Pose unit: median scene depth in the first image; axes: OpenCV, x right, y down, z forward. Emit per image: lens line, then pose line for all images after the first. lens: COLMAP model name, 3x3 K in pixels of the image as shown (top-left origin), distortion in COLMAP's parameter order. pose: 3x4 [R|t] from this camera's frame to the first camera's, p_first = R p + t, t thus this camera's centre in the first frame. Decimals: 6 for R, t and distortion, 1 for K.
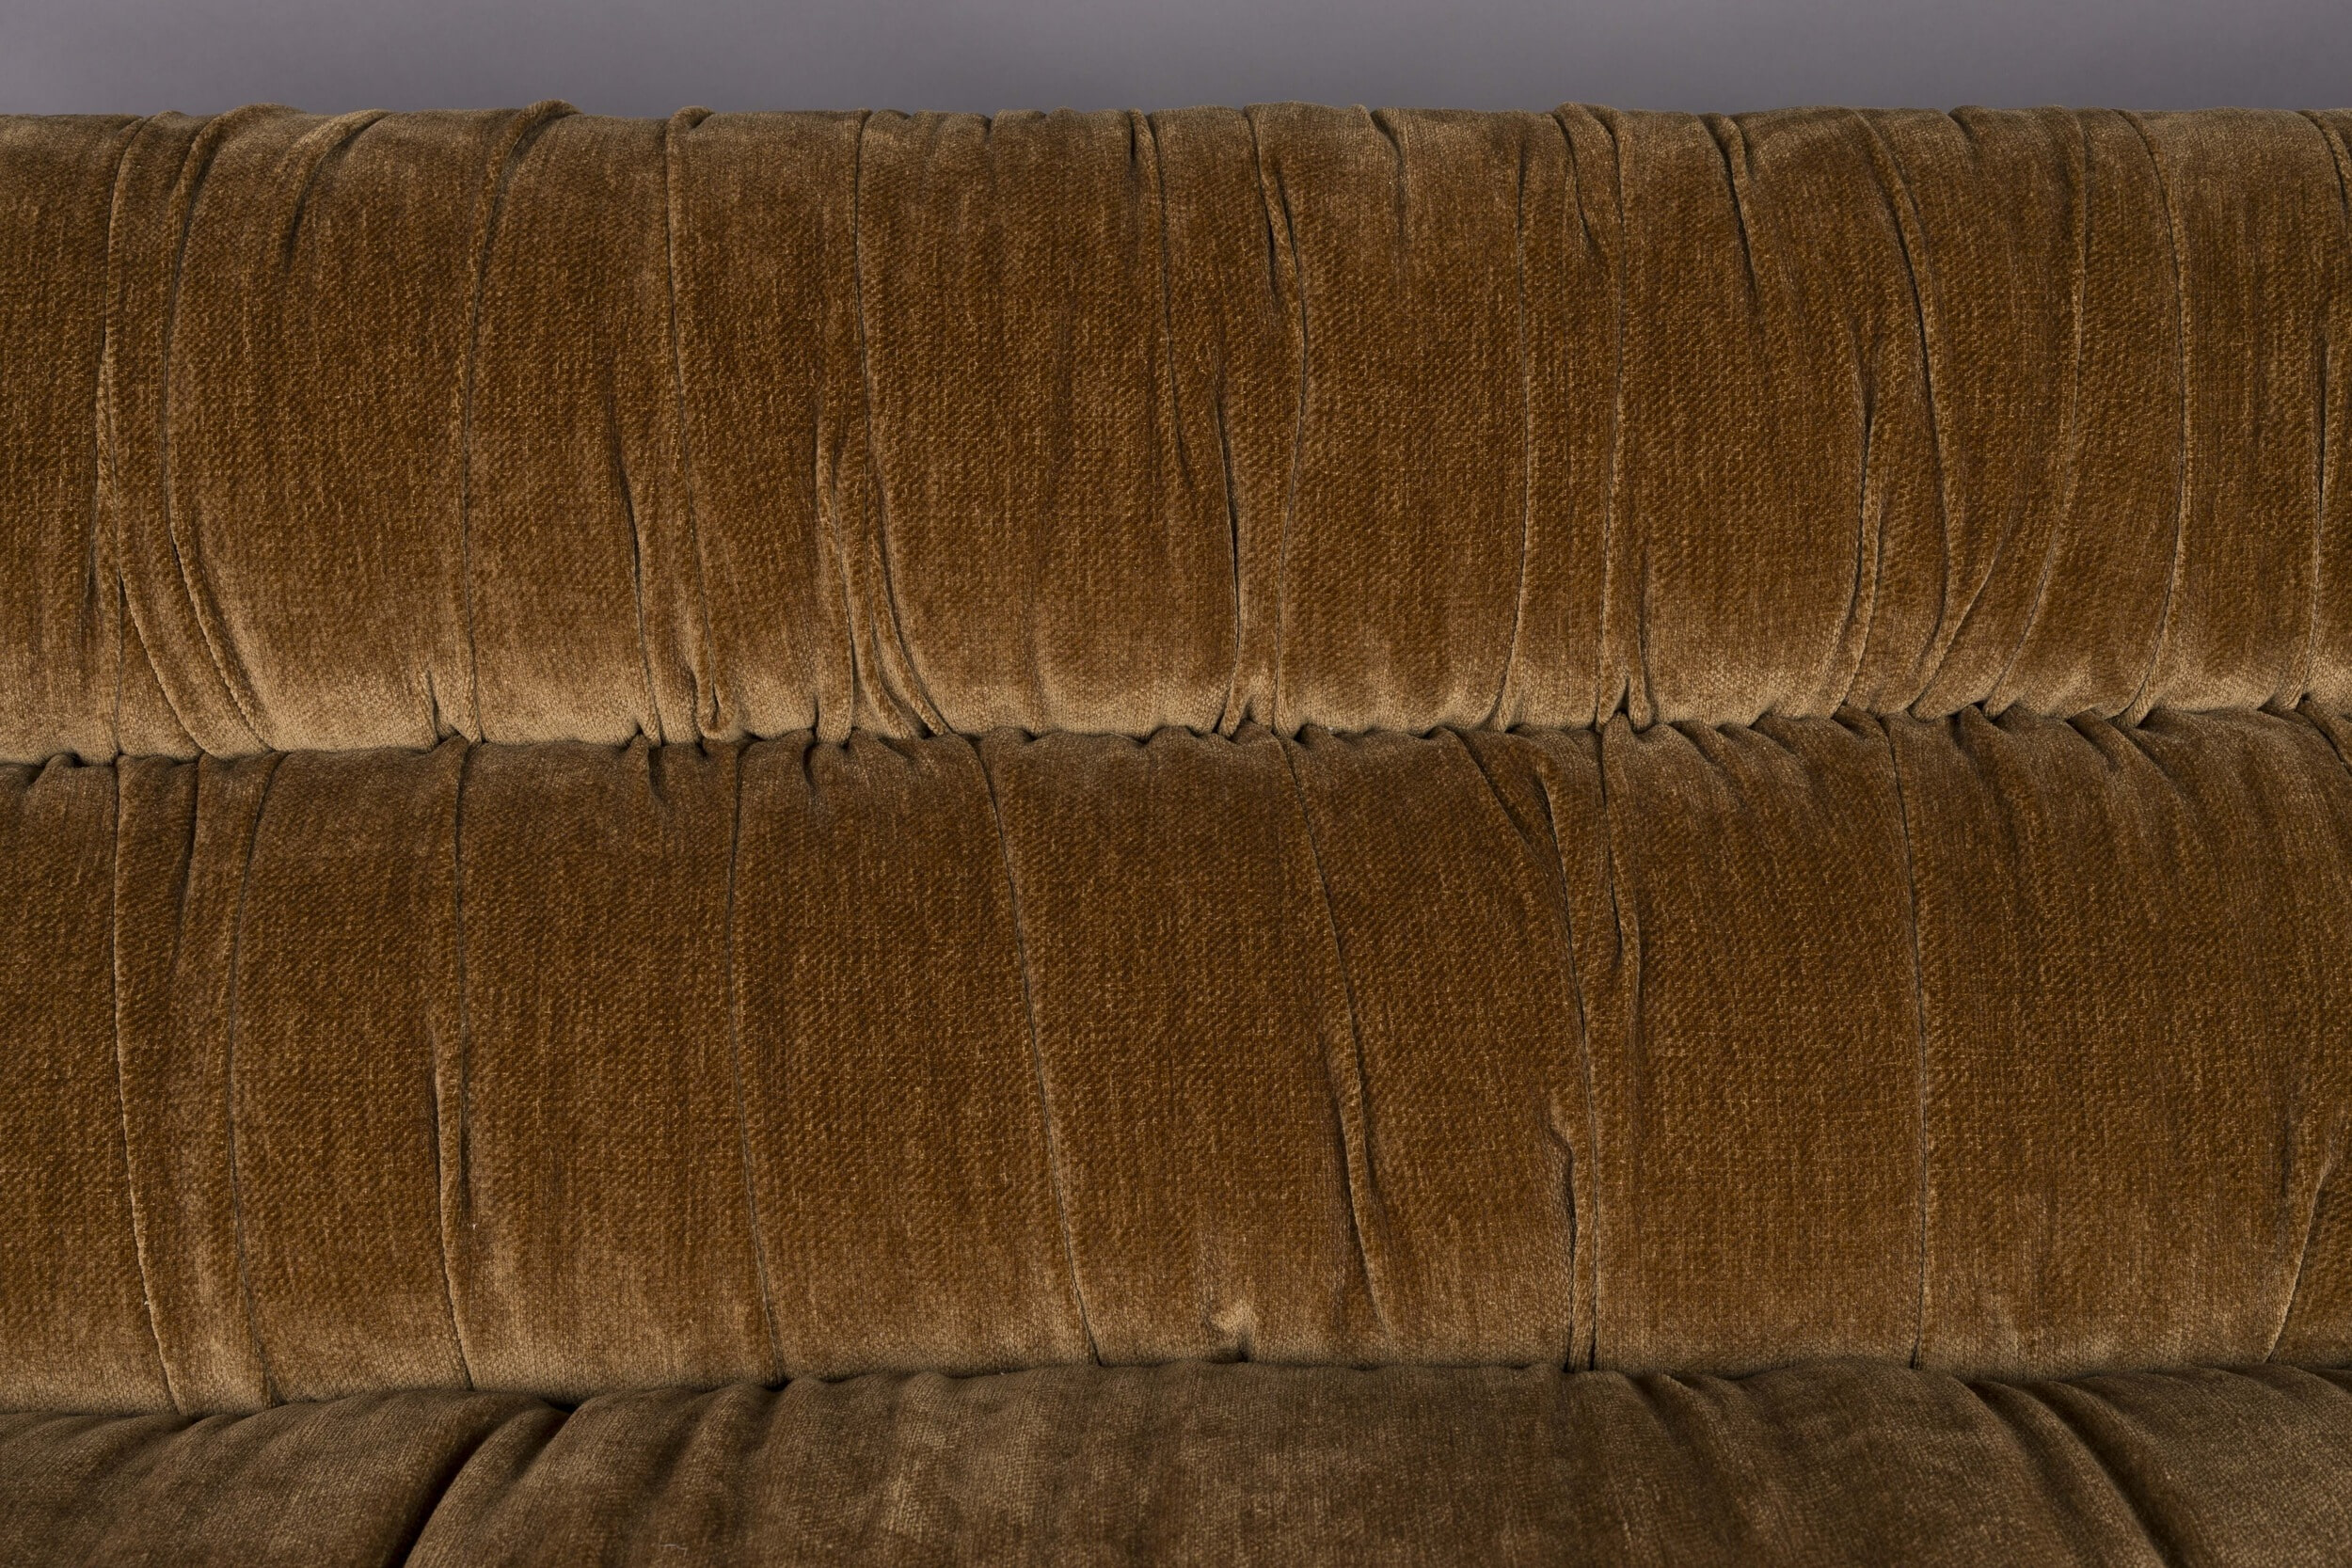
lens RADIAL K [[3214.3, 0, 1466.2], [0, 3214.3, 785.7], [0, 0, 1]] dist [-0.002425, -0.013594]
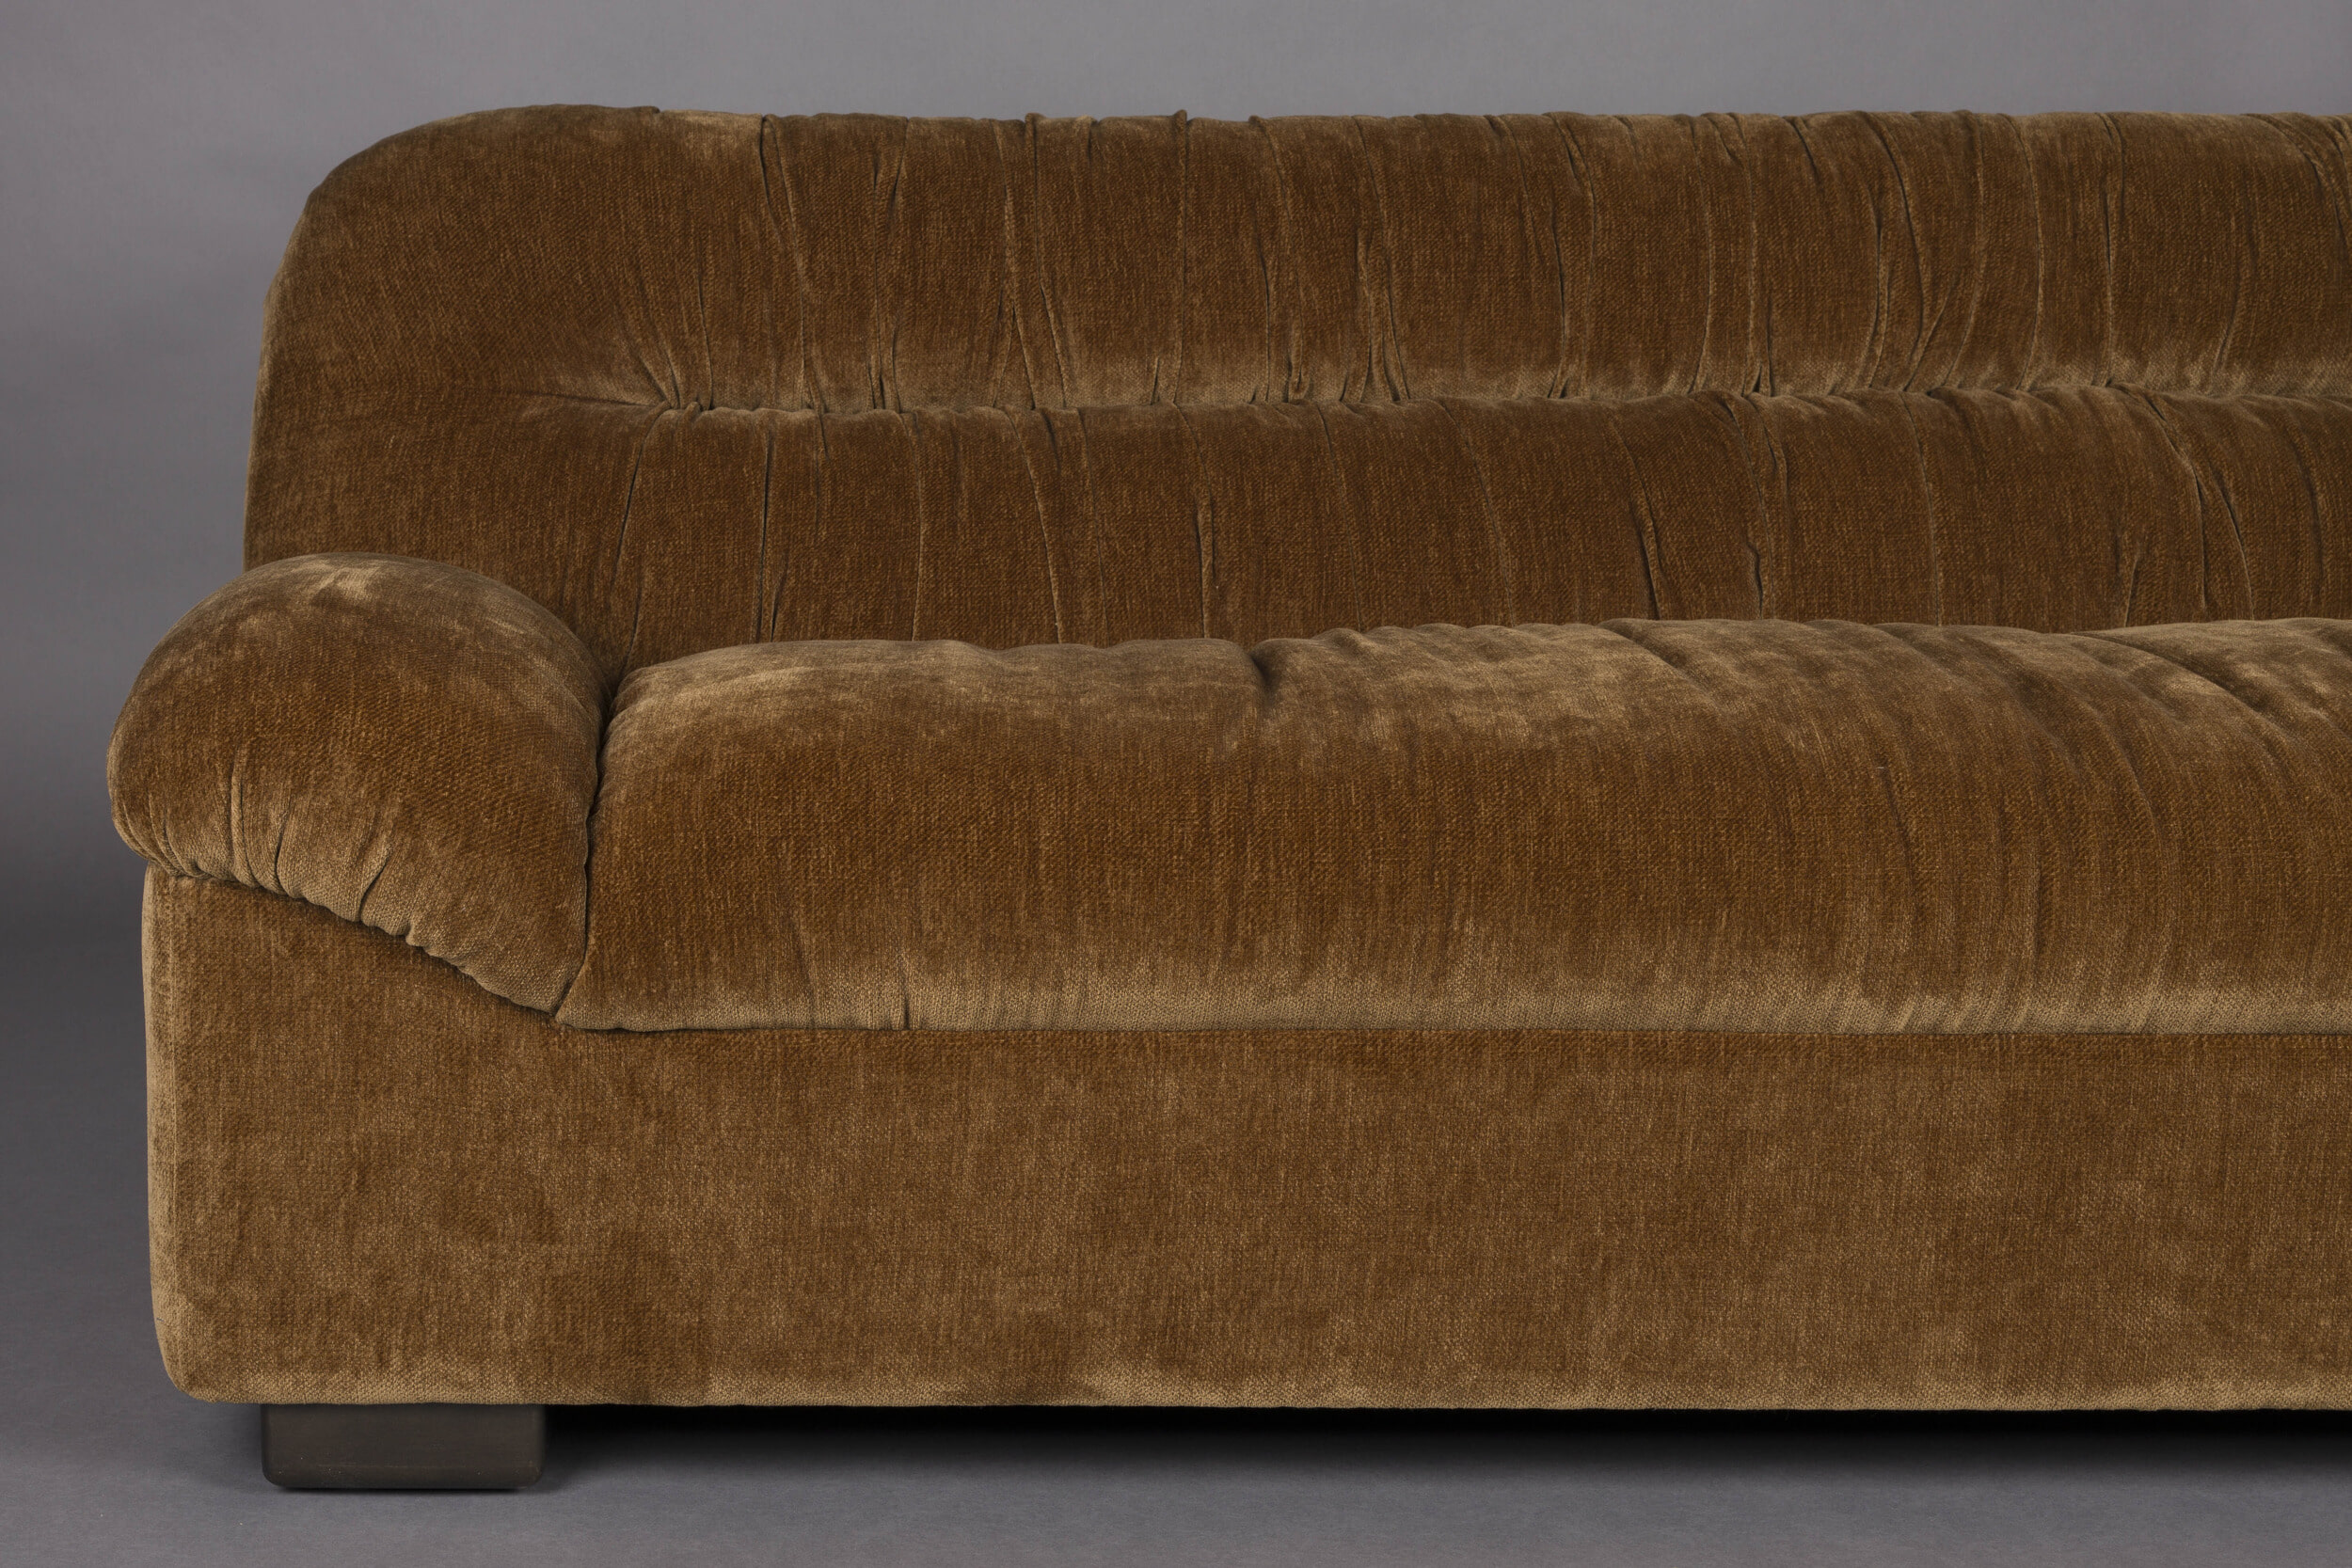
lens RADIAL K [[3365.9, 0, 1176.0], [0, 3365.9, 784.0], [0, 0, 1]] dist [-0.016376, -0.004746]
pose [[0.999901, -0.013546, -0.003869, -0.308844], [0.012381, 0.976000, -0.217416, 0.671851], [0.006721, 0.217347, 0.976071, -0.965657]]
